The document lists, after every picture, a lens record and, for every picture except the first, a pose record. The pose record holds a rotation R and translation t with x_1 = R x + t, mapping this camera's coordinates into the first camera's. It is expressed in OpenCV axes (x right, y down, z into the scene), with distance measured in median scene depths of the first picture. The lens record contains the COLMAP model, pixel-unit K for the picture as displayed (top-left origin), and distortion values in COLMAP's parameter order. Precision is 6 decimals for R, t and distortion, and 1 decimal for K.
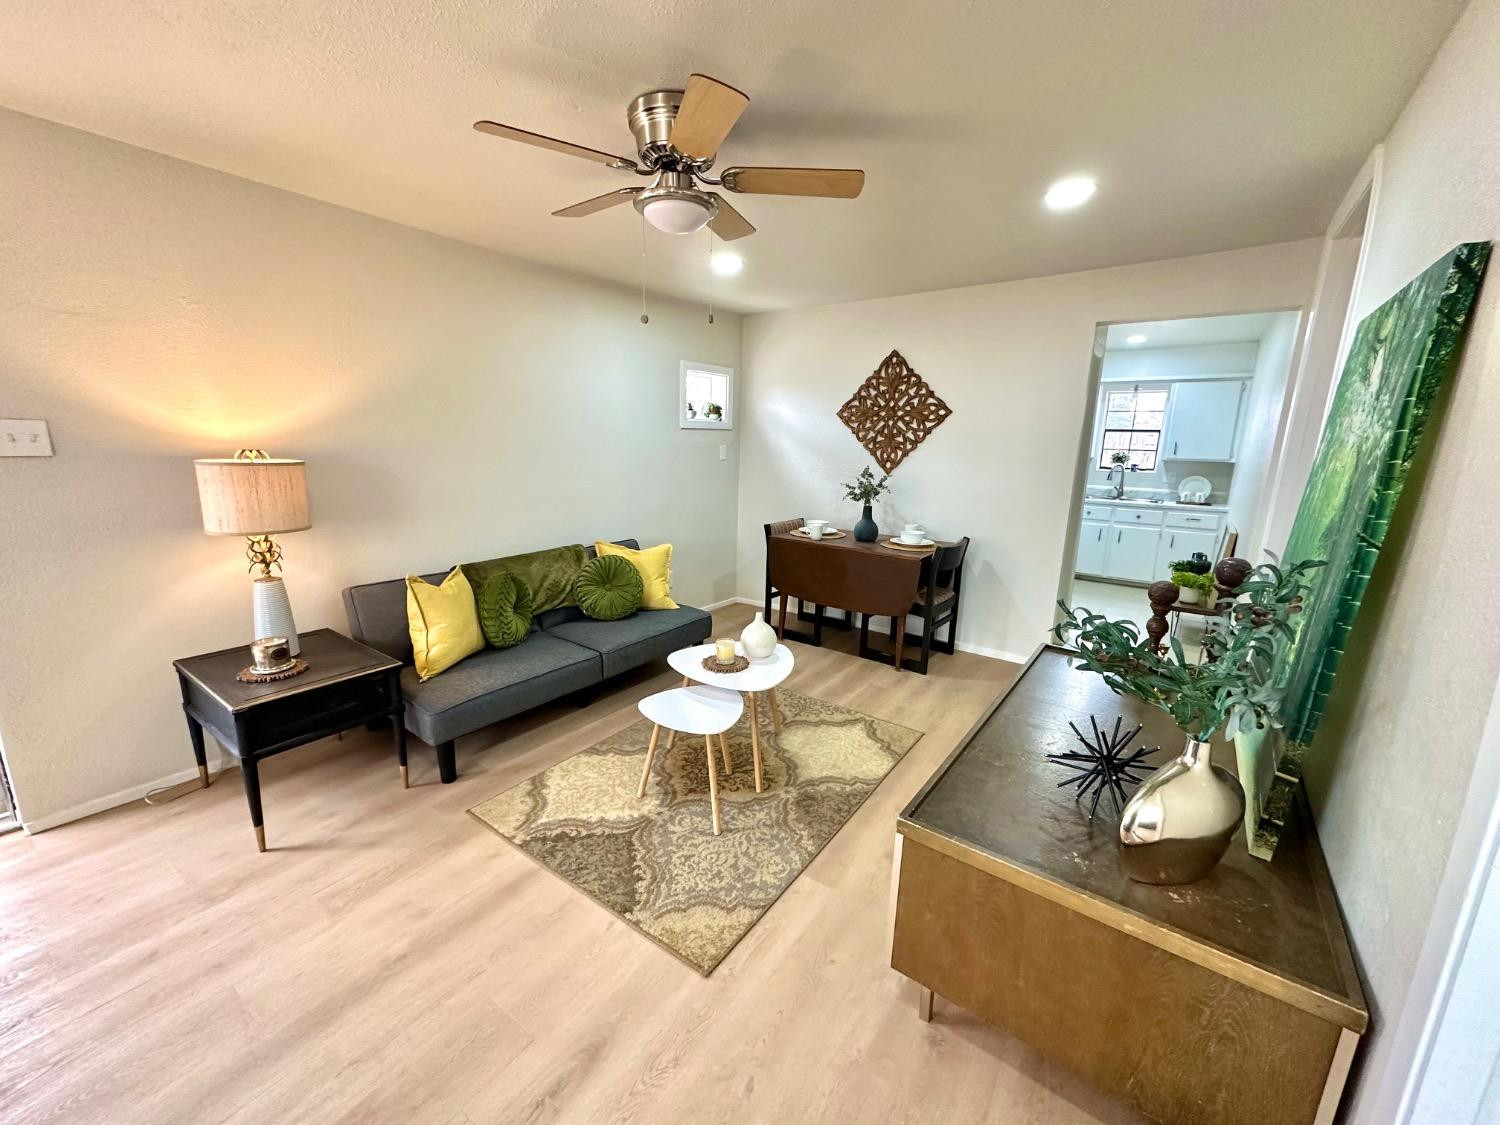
lens RADIAL K [[599.0, 0, 750.7], [0, 599.0, 564.9], [0, 0, 1]] dist [-0.002286, 0.000451]
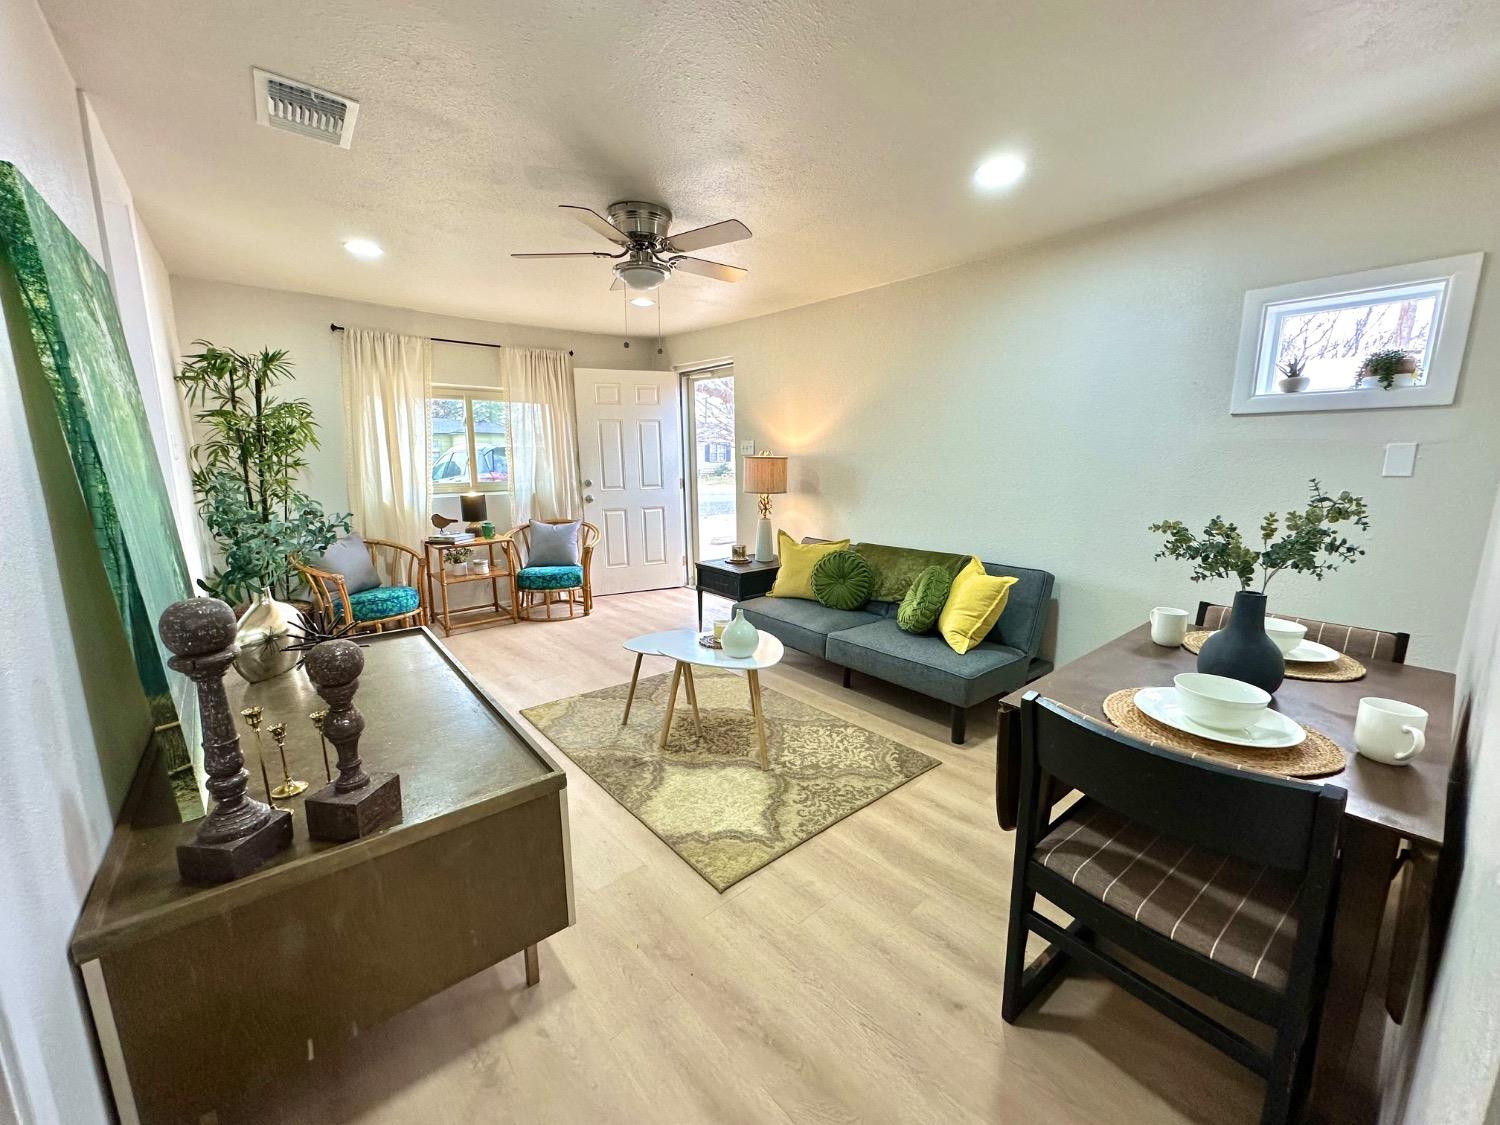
lens RADIAL K [[599.0, 0, 754.0], [0, 599.0, 556.0], [0, 0, 1]] dist [-0.002286, 0.000451]
pose [[-0.236811, 0.161890, -0.957973, 0.776562], [-0.205953, 0.955246, 0.212341, -0.180221], [0.949476, 0.247582, -0.192871, 1.013631]]
